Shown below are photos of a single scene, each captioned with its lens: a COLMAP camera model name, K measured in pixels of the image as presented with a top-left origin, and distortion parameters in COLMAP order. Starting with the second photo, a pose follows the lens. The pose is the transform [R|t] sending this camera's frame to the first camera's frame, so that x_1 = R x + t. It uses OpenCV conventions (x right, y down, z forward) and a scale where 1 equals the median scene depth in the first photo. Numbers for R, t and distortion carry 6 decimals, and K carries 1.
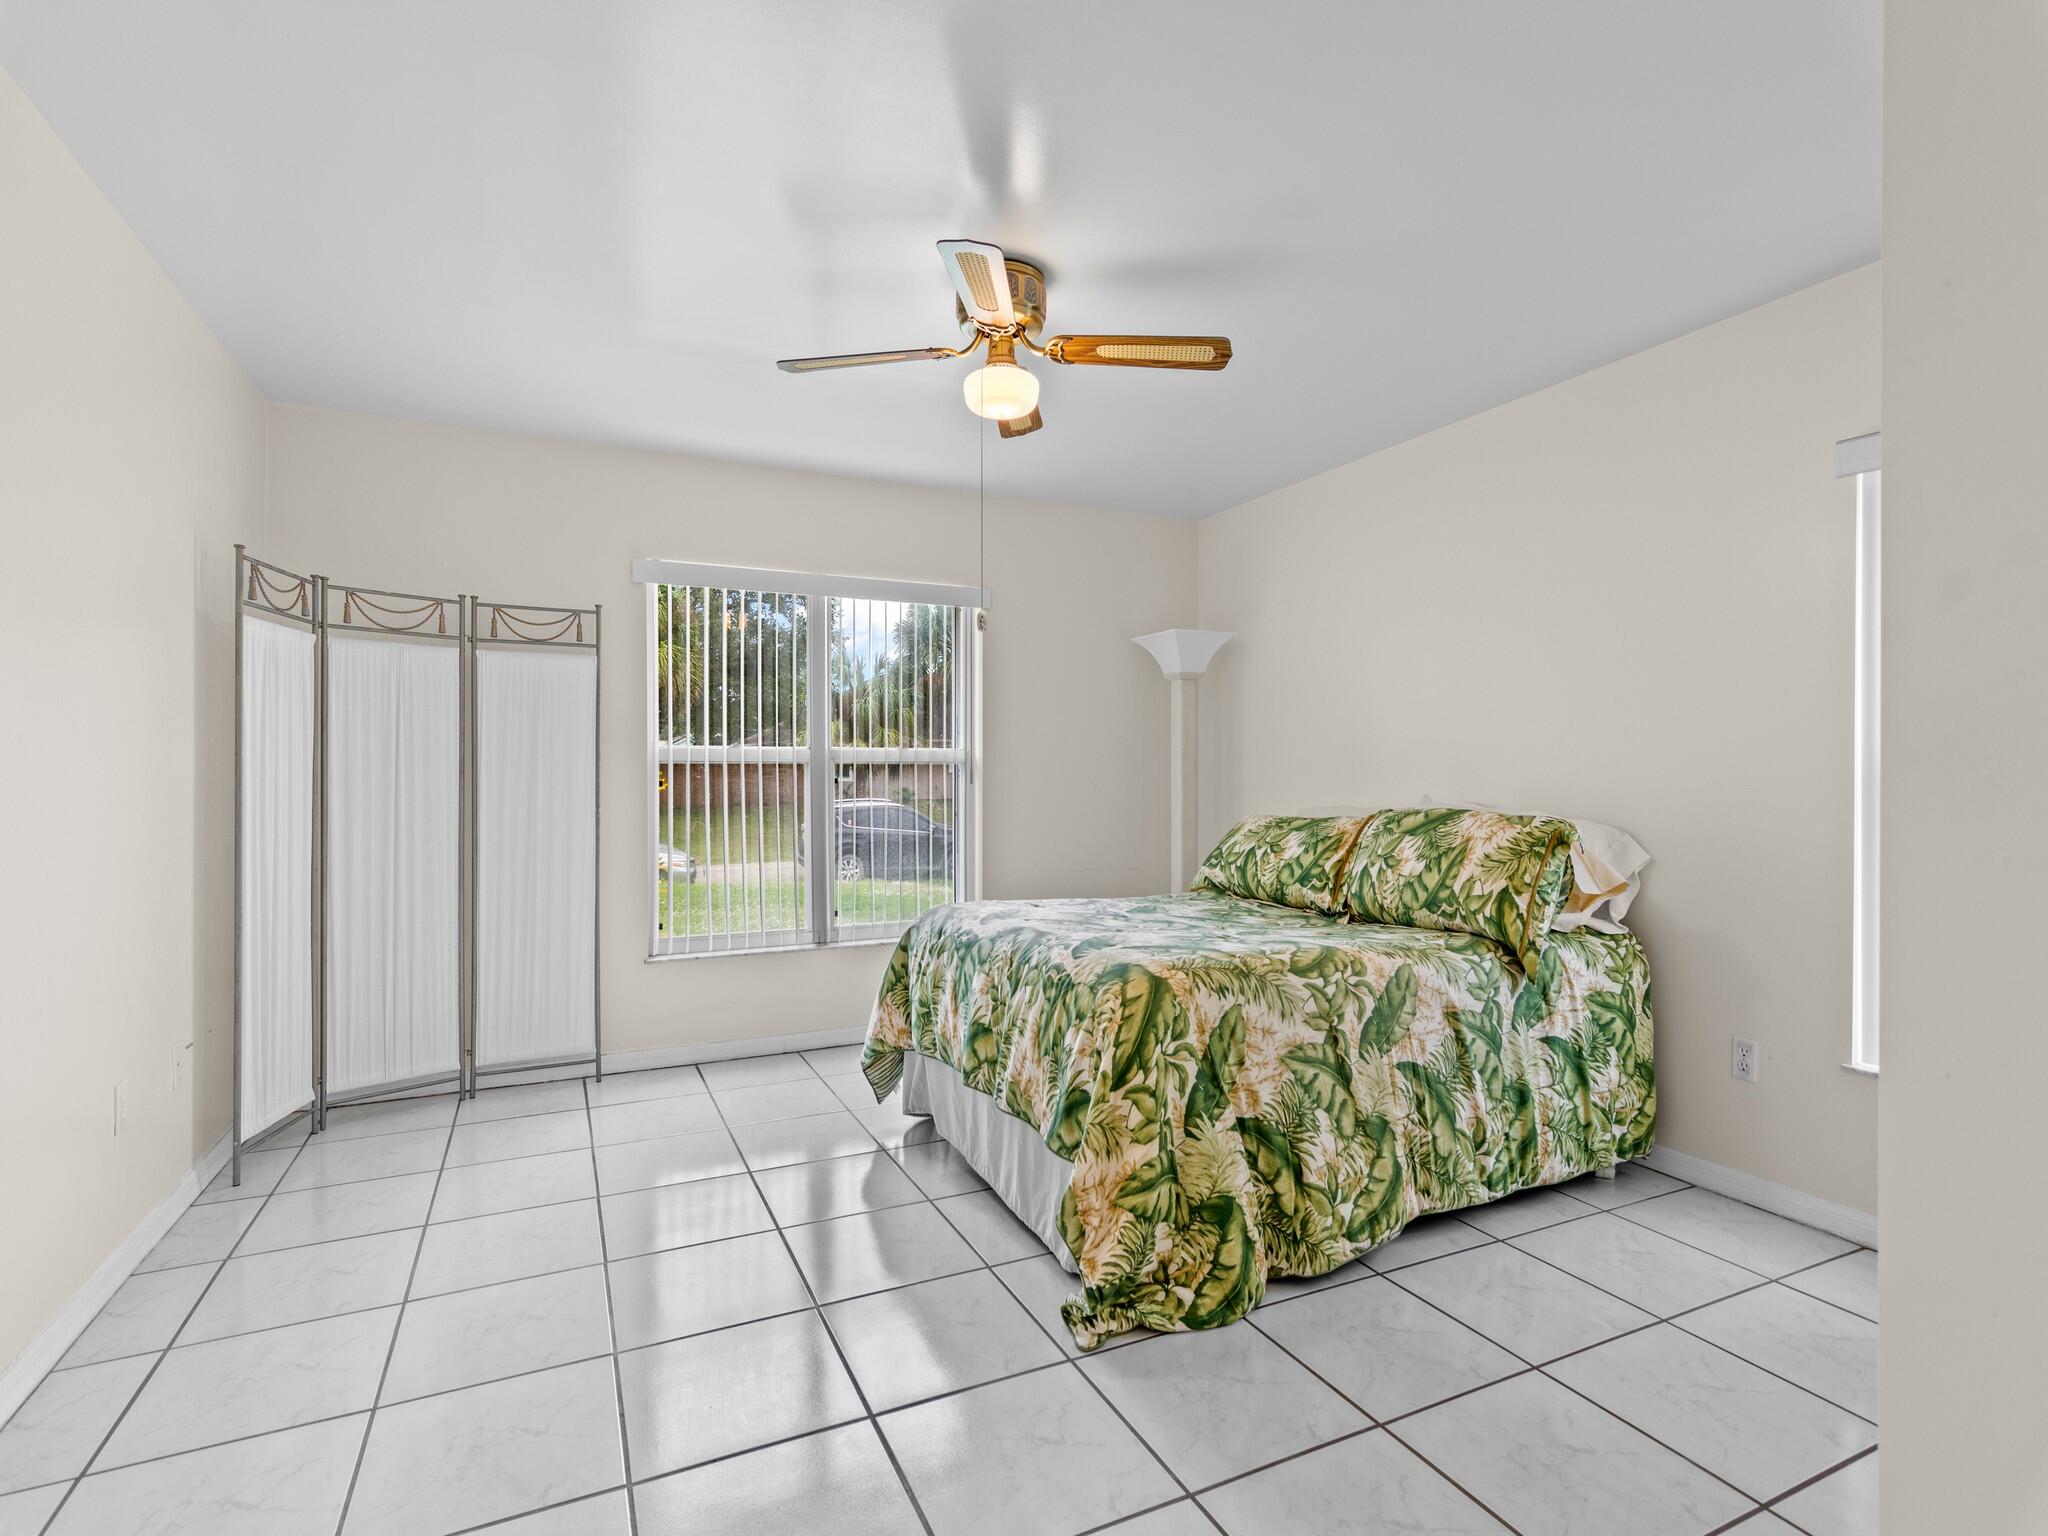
lens RADIAL K [[1013.3, 0, 1024.7], [0, 1013.3, 756.3], [0, 0, 1]] dist [-0.002417, -0.000148]
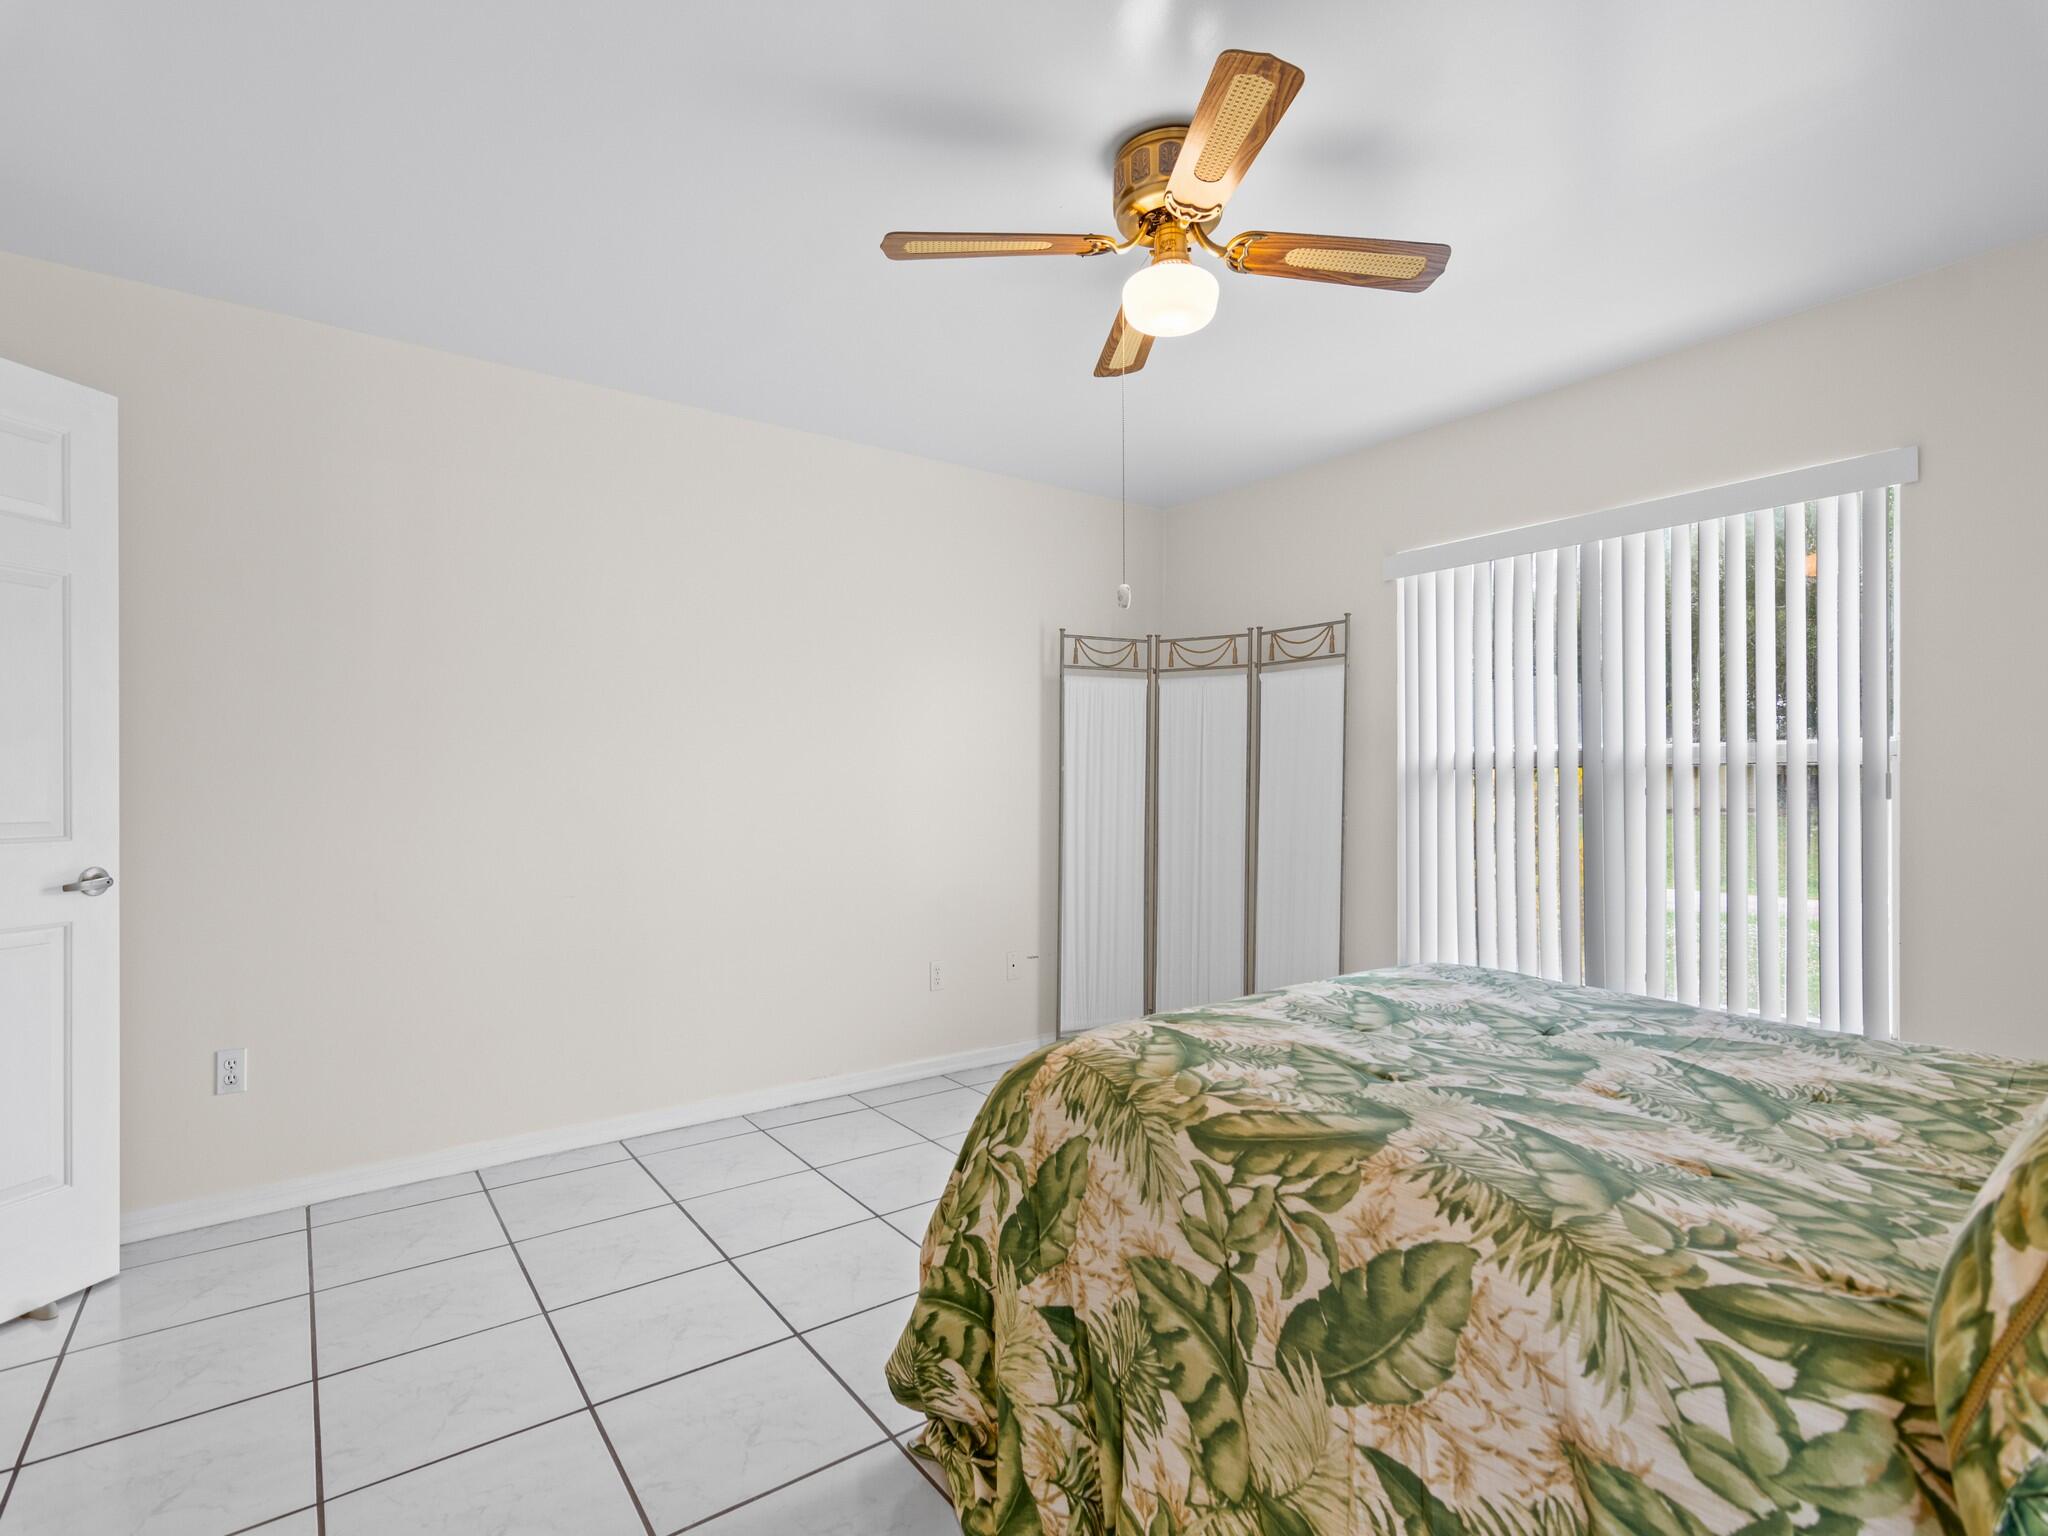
lens RADIAL K [[991.2, 0, 1026.6], [0, 991.2, 782.4], [0, 0, 1]] dist [-0.001232, 0.000166]
pose [[0.189977, -0.002195, -0.981786, 0.757192], [0.017694, 0.999843, 0.001188, 0.017566], [0.981629, -0.017597, 0.189986, 0.784436]]
